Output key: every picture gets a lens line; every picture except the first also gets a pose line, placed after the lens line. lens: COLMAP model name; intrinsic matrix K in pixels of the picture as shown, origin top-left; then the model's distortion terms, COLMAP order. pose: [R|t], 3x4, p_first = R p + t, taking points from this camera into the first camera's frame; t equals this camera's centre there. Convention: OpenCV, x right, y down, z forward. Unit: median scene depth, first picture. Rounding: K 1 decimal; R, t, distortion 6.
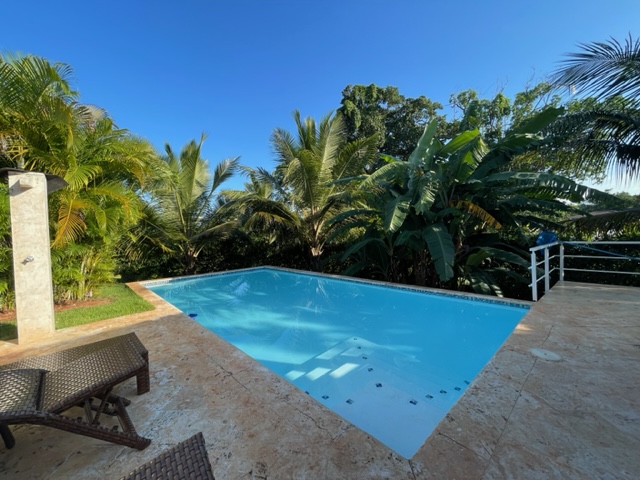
lens RADIAL K [[259.1, 0, 318.0], [0, 259.1, 239.0], [0, 0, 1]] dist [-0.001592, 0.000082]
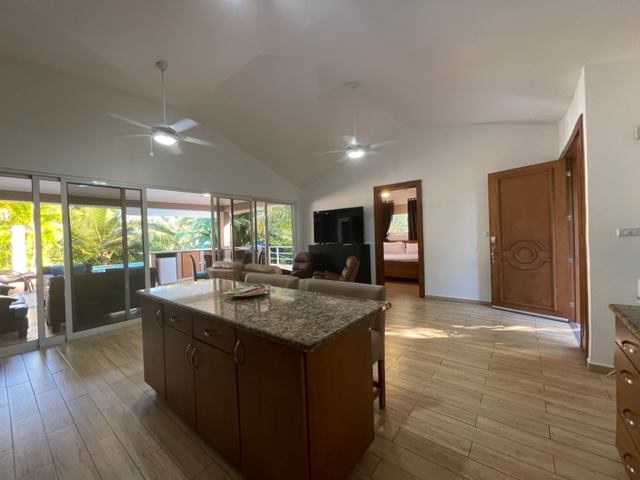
lens RADIAL K [[259.1, 0, 318.0], [0, 259.1, 239.0], [0, 0, 1]] dist [-0.001592, 0.000082]
pose [[0.990011, -0.001213, 0.140985, 0.605608], [0.005077, 0.999621, -0.027050, 0.005625], [-0.140899, 0.027495, 0.989642, -0.780523]]
